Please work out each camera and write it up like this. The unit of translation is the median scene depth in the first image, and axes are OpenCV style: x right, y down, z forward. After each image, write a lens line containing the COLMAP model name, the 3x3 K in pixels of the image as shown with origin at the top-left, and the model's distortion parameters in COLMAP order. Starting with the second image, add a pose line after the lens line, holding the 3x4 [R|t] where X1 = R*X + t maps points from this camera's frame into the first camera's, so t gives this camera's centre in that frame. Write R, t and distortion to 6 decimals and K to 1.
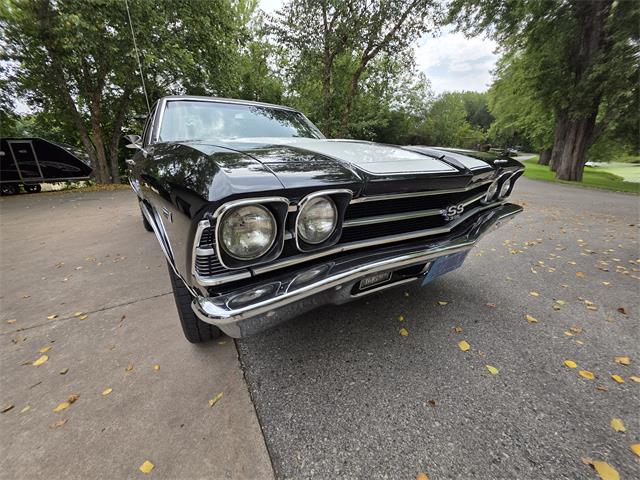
lens RADIAL K [[257.5, 0, 322.6], [0, 257.5, 236.9], [0, 0, 1]] dist [0.002435, 0.000011]
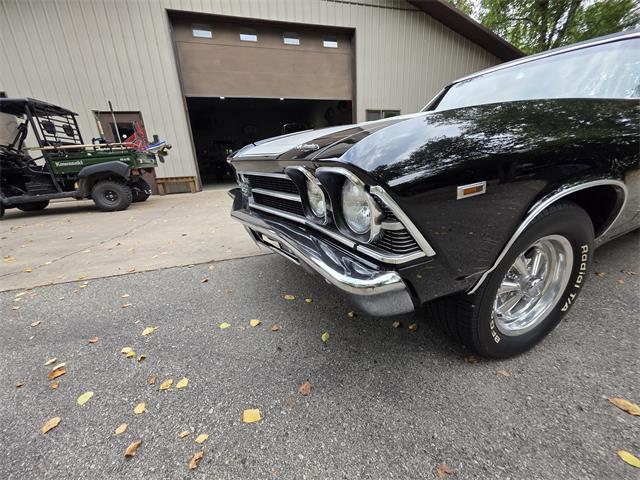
lens RADIAL K [[257.5, 0, 322.6], [0, 257.5, 236.9], [0, 0, 1]] dist [0.002435, 0.000011]
pose [[-0.167071, 0.336323, -0.926809, 1.223242], [-0.245806, 0.896130, 0.369501, -0.324715], [0.954812, 0.289548, -0.067047, 1.097827]]
